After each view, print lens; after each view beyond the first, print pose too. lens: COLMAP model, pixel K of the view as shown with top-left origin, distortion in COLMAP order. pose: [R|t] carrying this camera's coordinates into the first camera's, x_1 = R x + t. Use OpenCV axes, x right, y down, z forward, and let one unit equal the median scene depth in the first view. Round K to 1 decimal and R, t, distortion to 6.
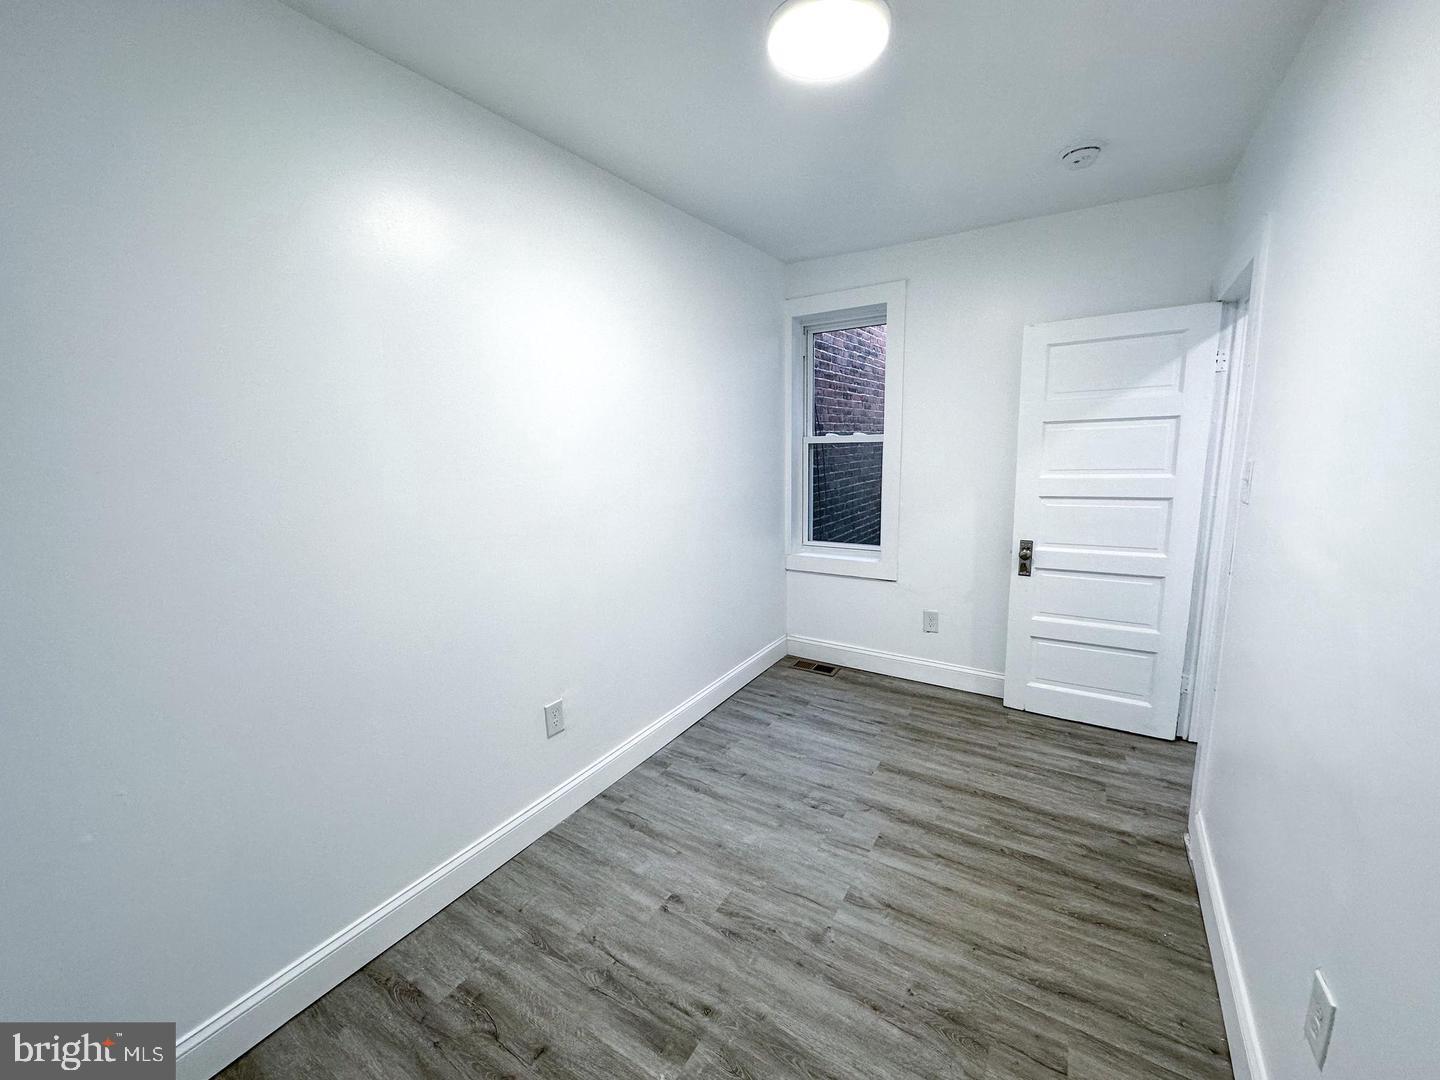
lens RADIAL K [[578.0, 0, 721.7], [0, 578.0, 539.4], [0, 0, 1]] dist [-0.010757, 0.002788]
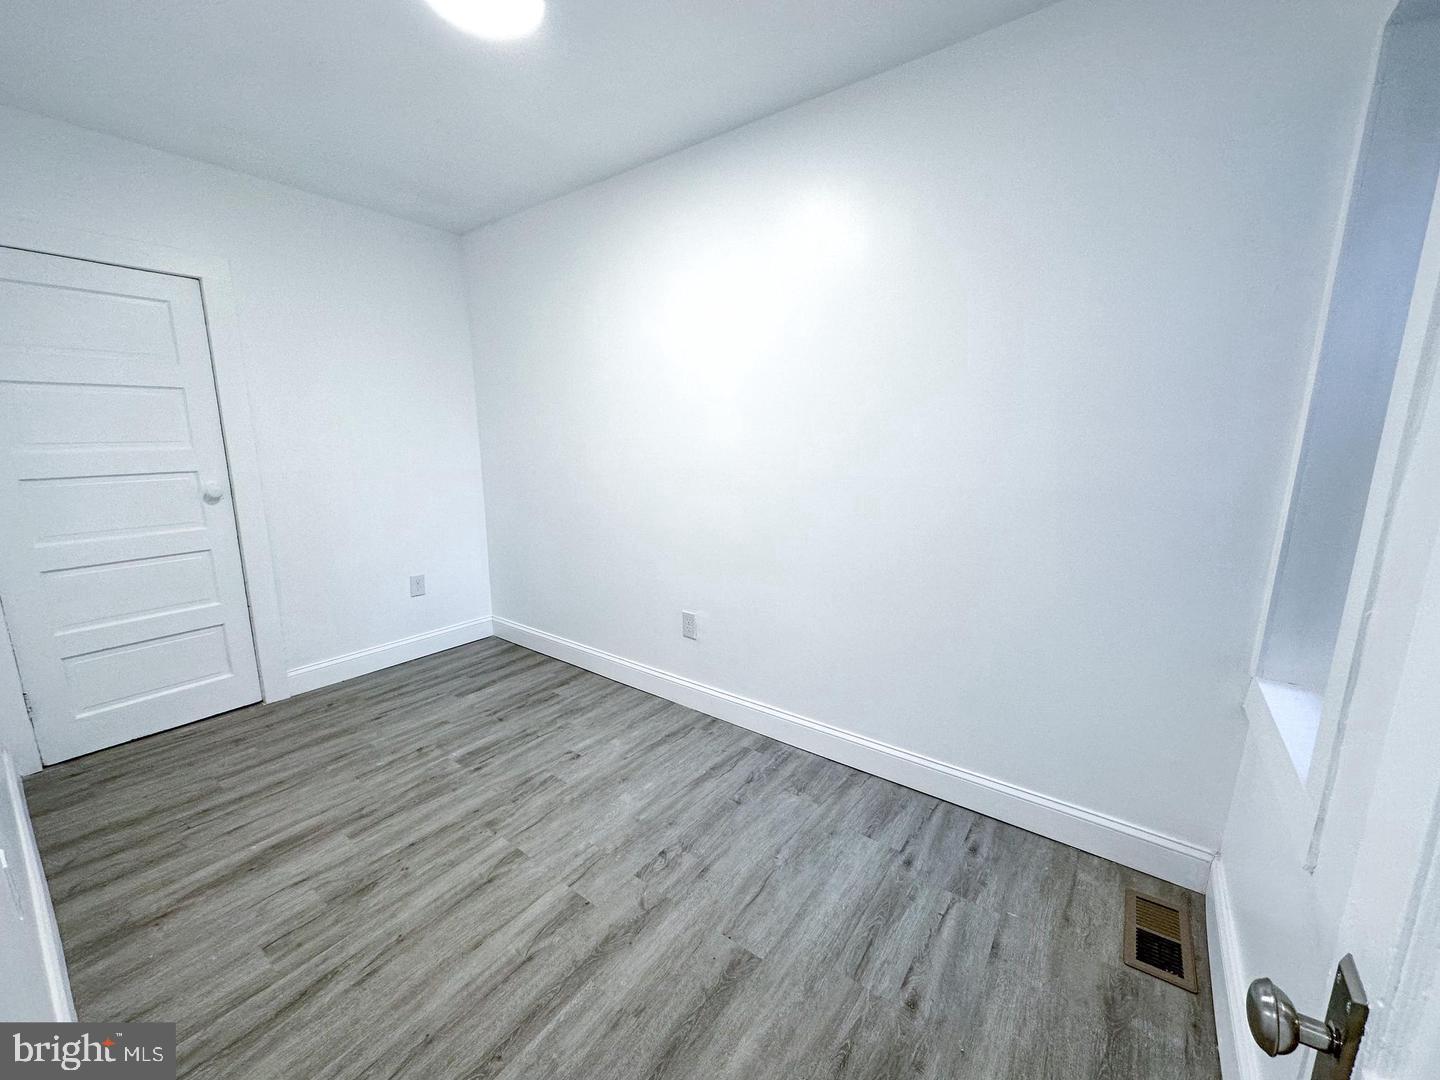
lens RADIAL K [[578.0, 0, 716.9], [0, 578.0, 535.5], [0, 0, 1]] dist [-0.010757, 0.002788]
pose [[-0.079483, 0.206930, -0.975122, 1.019803], [-0.170905, 0.960904, 0.217843, -0.182156], [0.982076, 0.183968, -0.041010, 1.234636]]
